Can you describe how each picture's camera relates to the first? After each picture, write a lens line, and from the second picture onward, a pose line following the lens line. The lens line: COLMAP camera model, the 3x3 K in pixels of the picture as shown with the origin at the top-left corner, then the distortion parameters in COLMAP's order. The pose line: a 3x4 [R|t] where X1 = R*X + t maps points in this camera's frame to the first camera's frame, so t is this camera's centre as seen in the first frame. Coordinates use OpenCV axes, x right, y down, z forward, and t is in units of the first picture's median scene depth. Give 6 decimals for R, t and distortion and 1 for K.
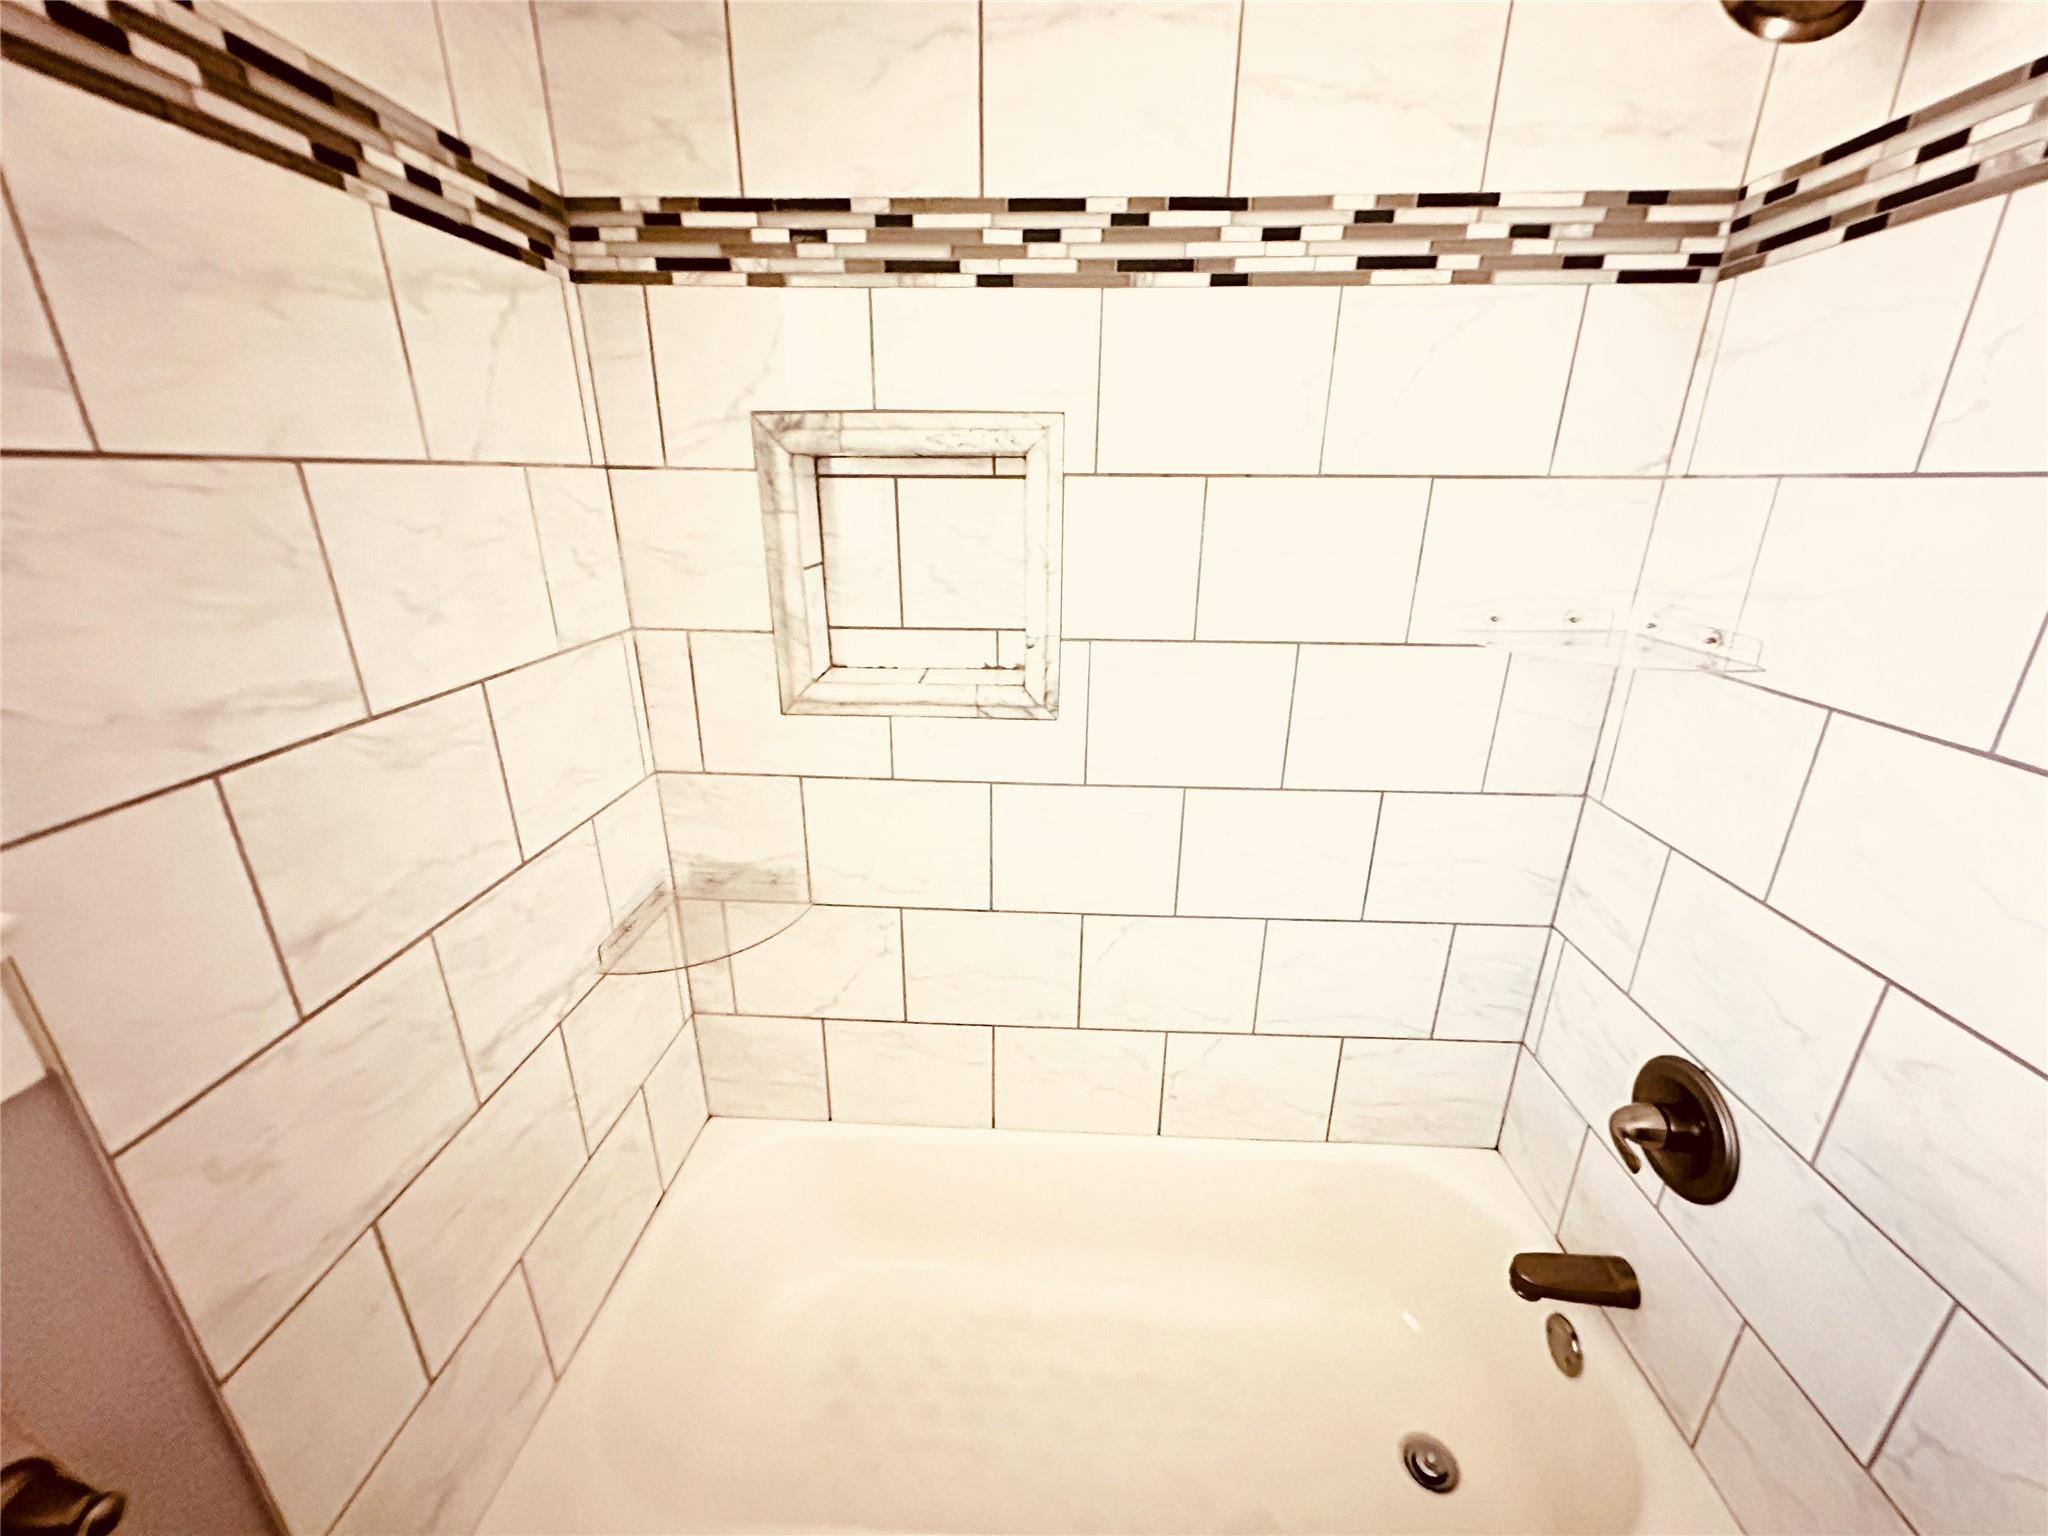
lens RADIAL K [[814.7, 0, 1021.3], [0, 814.7, 770.1], [0, 0, 1]] dist [-0.001359, 0.000045]
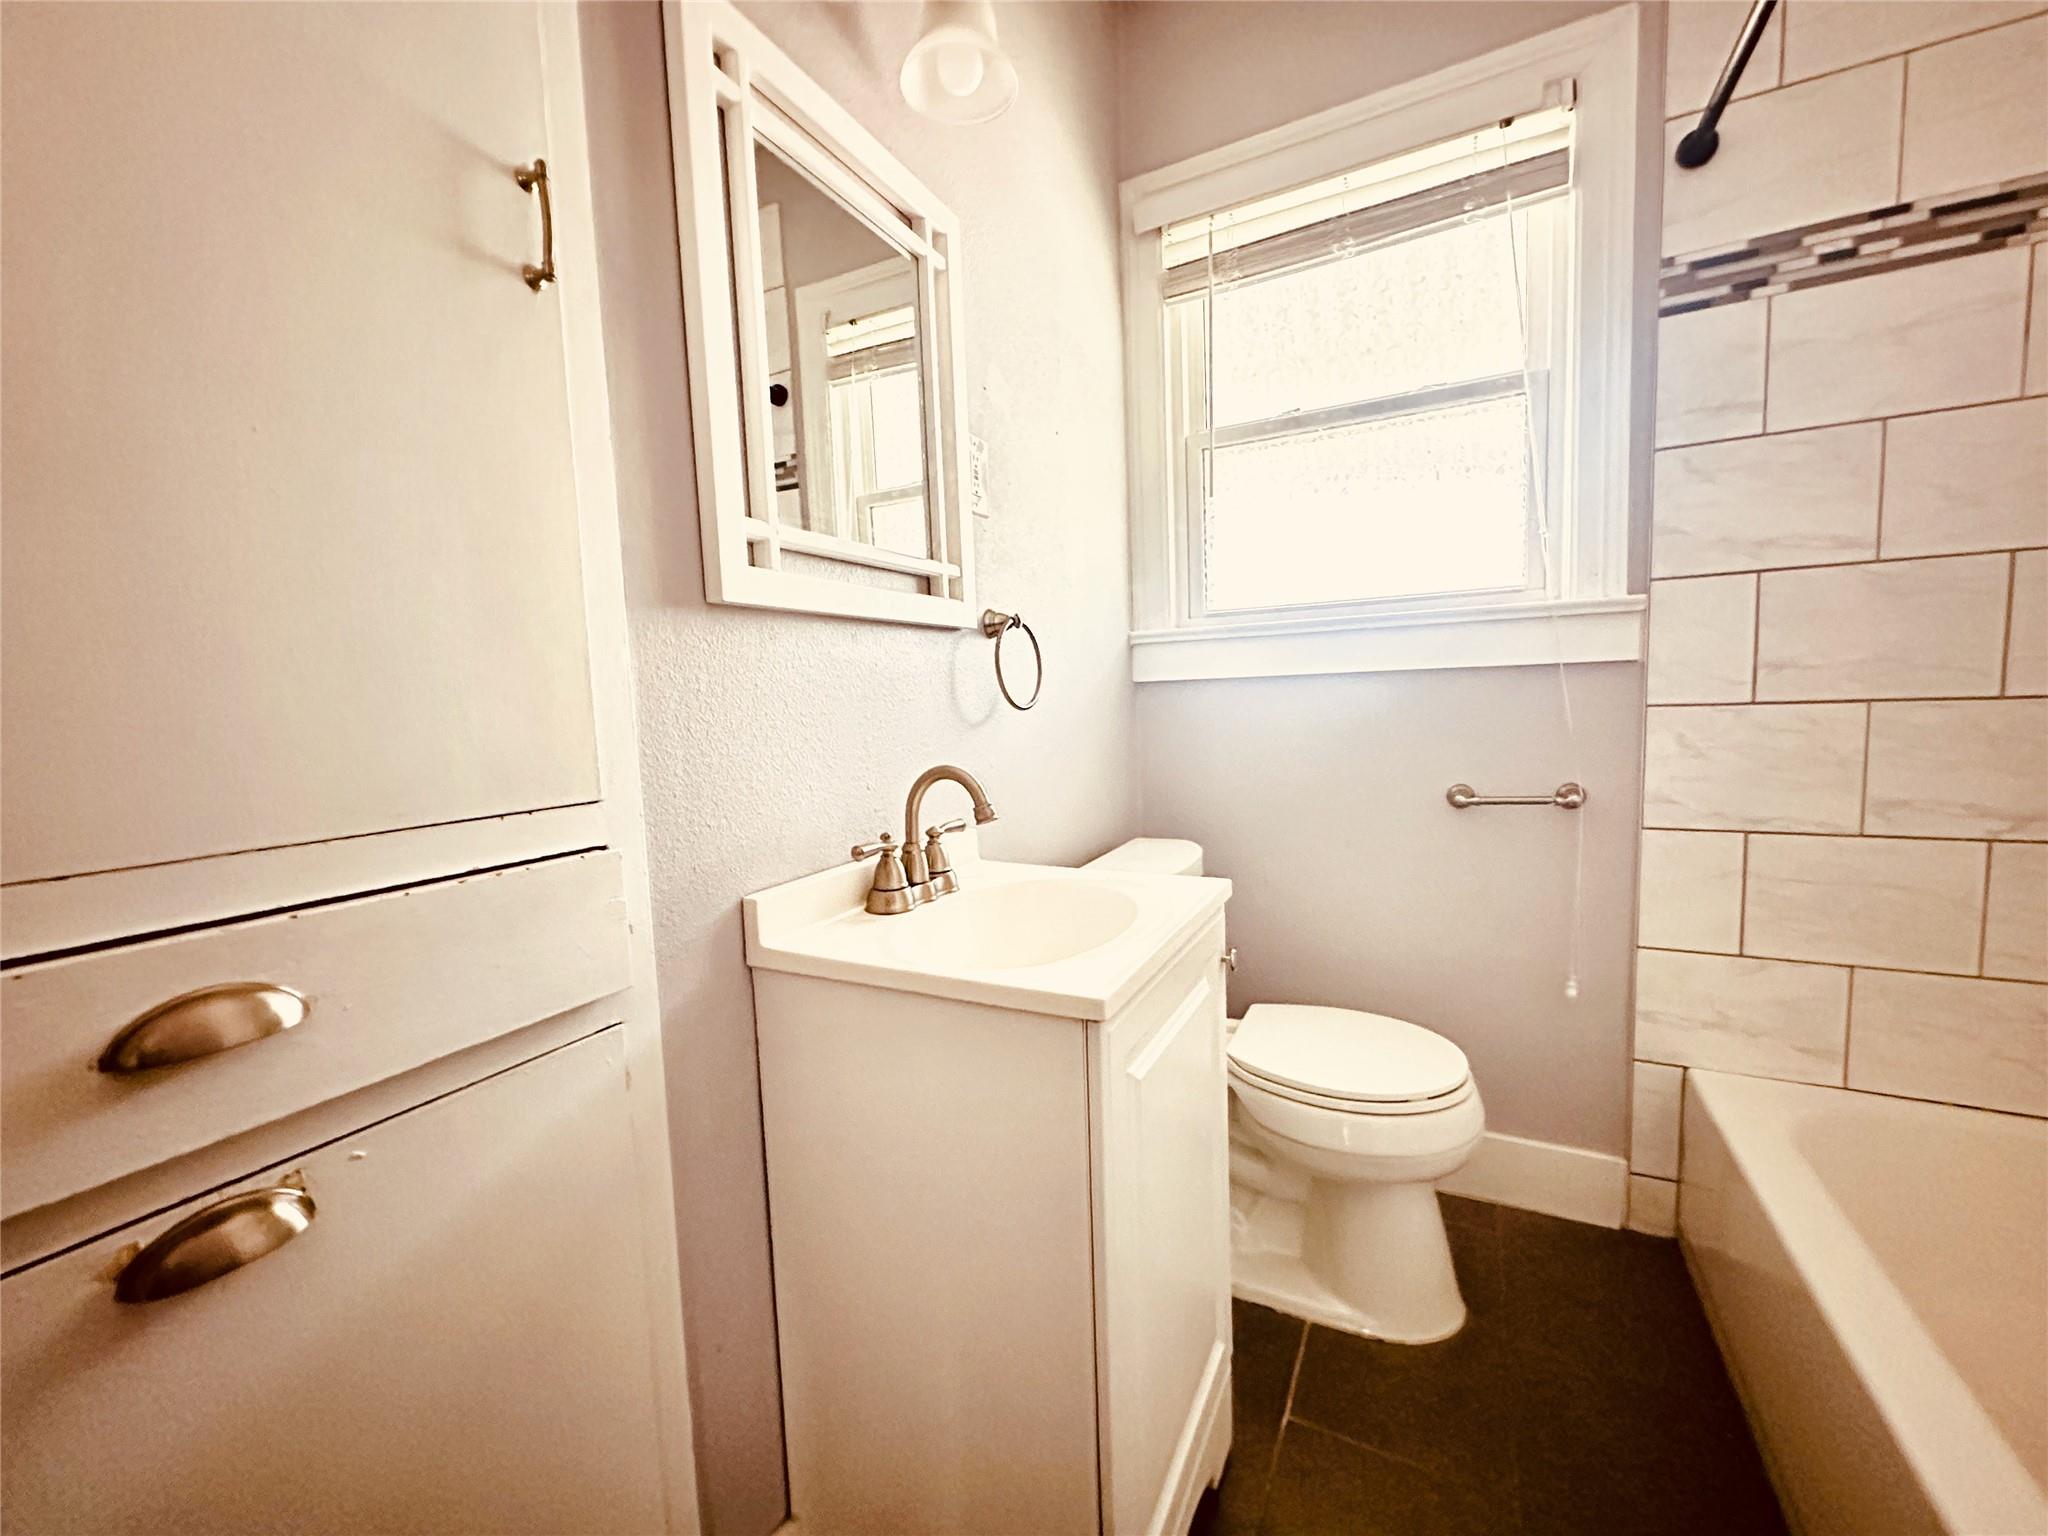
lens RADIAL K [[814.7, 0, 1021.3], [0, 814.7, 770.1], [0, 0, 1]] dist [-0.001359, 0.000045]
pose [[-0.415043, 0.083560, -0.905956, 1.667123], [-0.281706, 0.935034, 0.215299, 0.526514], [0.865090, 0.344572, -0.364540, 0.217720]]
